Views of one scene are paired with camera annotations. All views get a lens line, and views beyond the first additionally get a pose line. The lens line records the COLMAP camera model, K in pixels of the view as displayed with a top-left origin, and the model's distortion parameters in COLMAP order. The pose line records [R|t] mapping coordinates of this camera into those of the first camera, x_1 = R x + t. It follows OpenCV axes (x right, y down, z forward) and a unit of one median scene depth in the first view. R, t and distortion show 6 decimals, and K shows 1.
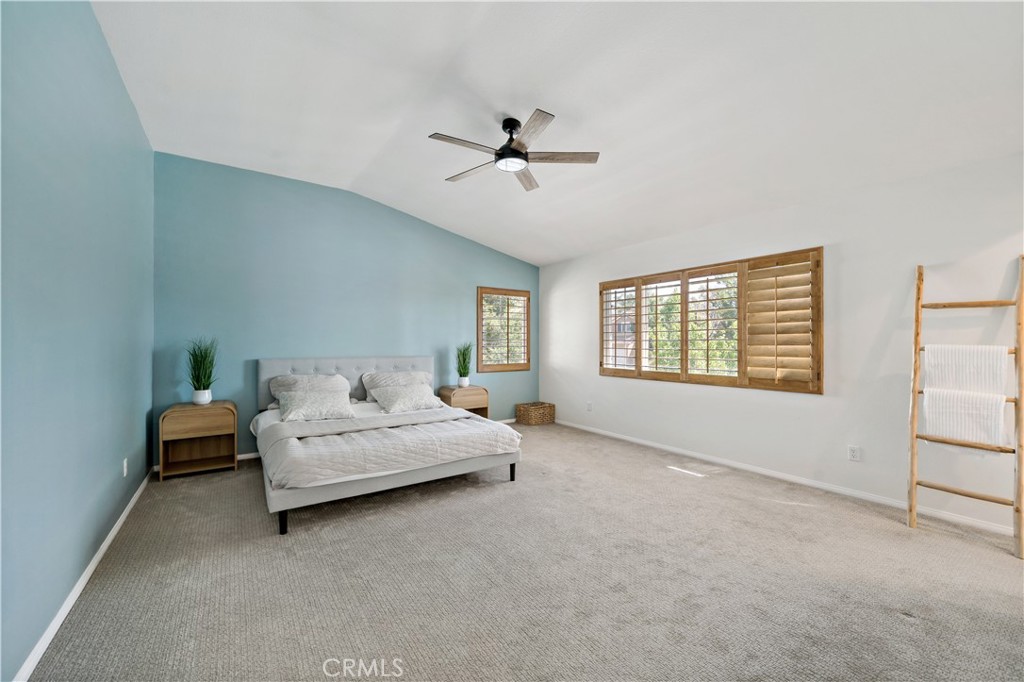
lens RADIAL K [[406.7, 0, 512.0], [0, 406.7, 341.0], [0, 0, 1]] dist [-0.000499, -0.000112]
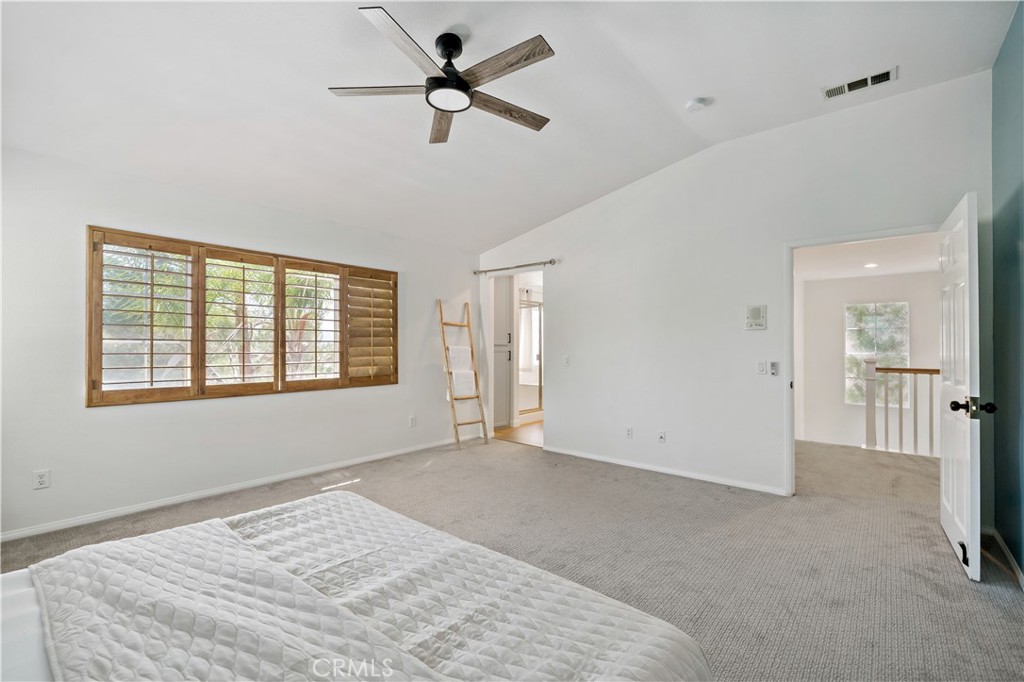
lens RADIAL K [[445.0, 0, 512.0], [0, 445.0, 341.0], [0, 0, 1]] dist [0.000505, 0.000123]
pose [[-0.256296, 0.009103, 0.966556, -0.644362], [-0.007663, 0.999905, -0.011449, 0.005000], [-0.966568, -0.010341, -0.256202, 0.884928]]
